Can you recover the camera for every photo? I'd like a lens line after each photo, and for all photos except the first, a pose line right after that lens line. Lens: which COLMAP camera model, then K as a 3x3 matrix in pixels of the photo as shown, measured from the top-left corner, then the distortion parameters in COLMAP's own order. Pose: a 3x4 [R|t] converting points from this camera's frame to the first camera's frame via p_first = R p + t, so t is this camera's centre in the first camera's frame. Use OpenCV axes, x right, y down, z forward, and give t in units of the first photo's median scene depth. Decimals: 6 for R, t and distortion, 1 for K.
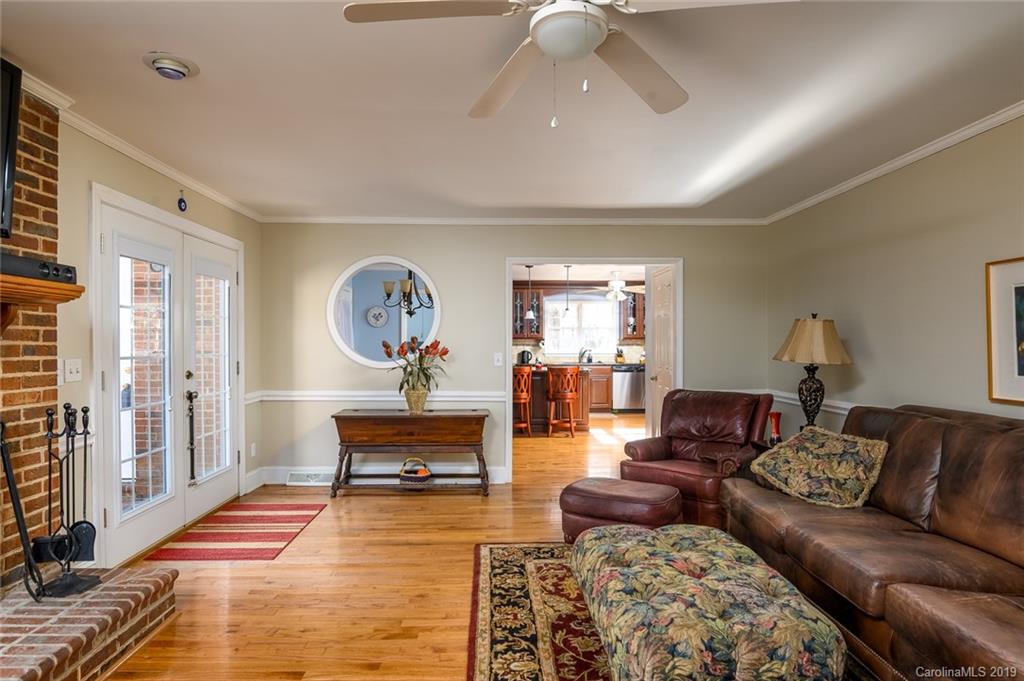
lens RADIAL K [[555.5, 0, 506.1], [0, 555.5, 341.4], [0, 0, 1]] dist [0.001725, -0.000004]
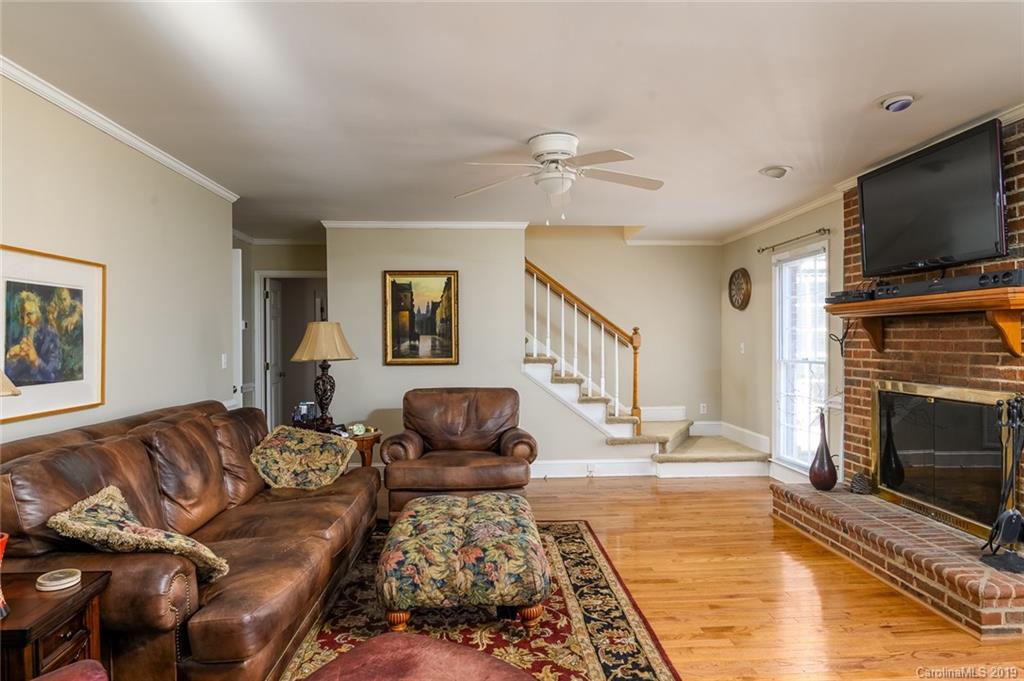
lens RADIAL K [[621.0, 0, 515.4], [0, 621.0, 340.9], [0, 0, 1]] dist [0.000824, 0.000530]
pose [[-0.999557, 0.003105, -0.029601, 0.216950], [0.003062, 0.999994, 0.001481, -0.003080], [0.029606, 0.001390, -0.999561, 2.144282]]
